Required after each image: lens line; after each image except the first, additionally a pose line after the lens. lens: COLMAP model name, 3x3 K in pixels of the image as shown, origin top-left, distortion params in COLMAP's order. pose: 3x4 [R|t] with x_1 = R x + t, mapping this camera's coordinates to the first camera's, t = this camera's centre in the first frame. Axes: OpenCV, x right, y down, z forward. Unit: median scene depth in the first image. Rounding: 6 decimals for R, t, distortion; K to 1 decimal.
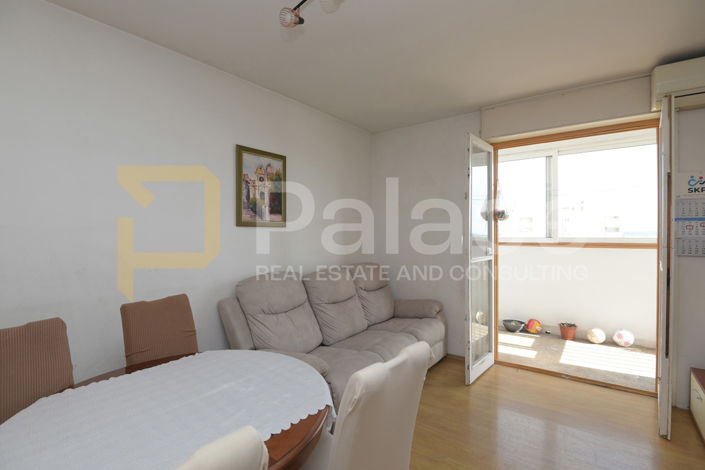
lens RADIAL K [[333.1, 0, 364.6], [0, 333.1, 233.9], [0, 0, 1]] dist [-0.012021, -0.003833]
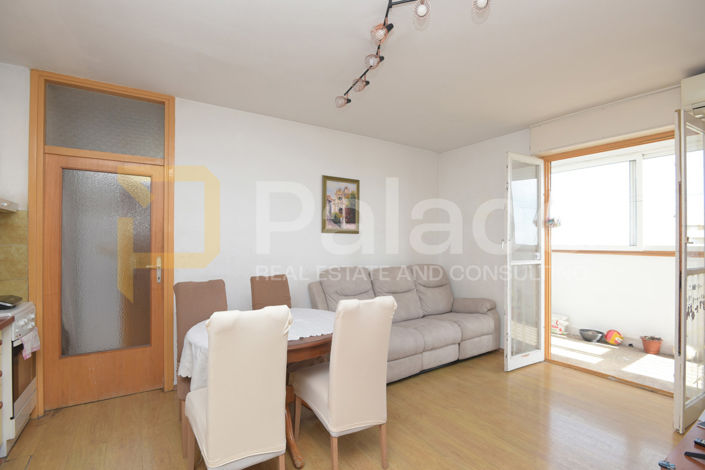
lens RADIAL K [[333.1, 0, 356.0], [0, 333.1, 238.9], [0, 0, 1]] dist [-0.012021, -0.003833]
pose [[0.939566, 0.005513, -0.342324, 0.192088], [-0.009915, 0.999889, -0.011109, 0.014247], [0.342225, 0.013831, 0.939516, -0.231651]]
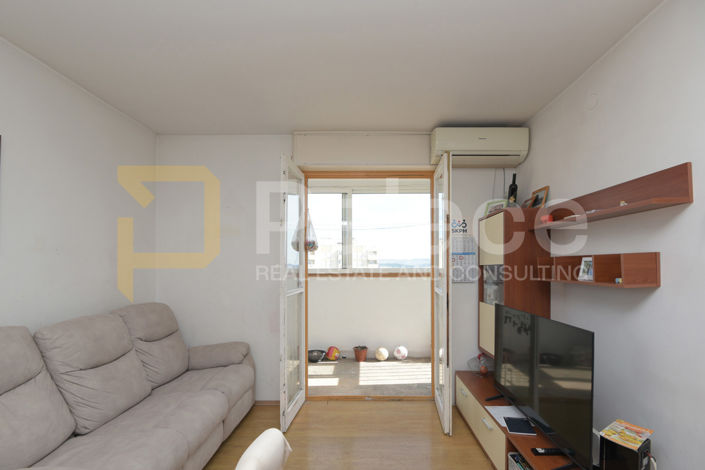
lens RADIAL K [[333.1, 0, 361.7], [0, 333.1, 258.7], [0, 0, 1]] dist [-0.012021, -0.003833]
pose [[0.817203, 0.011277, 0.576240, -0.033635], [0.000507, 0.999794, -0.020284, 0.000929], [-0.576350, 0.016869, 0.817029, 0.119070]]
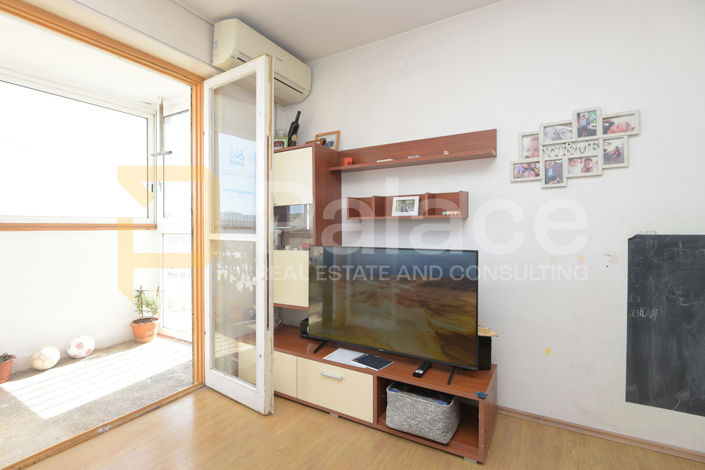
lens RADIAL K [[333.1, 0, 355.7], [0, 333.1, 229.0], [0, 0, 1]] dist [-0.012021, -0.003833]
pose [[-0.086691, -0.002704, 0.996232, -0.042455], [0.003984, 0.999987, 0.003061, 0.053396], [-0.996227, 0.004235, -0.086680, 0.544337]]
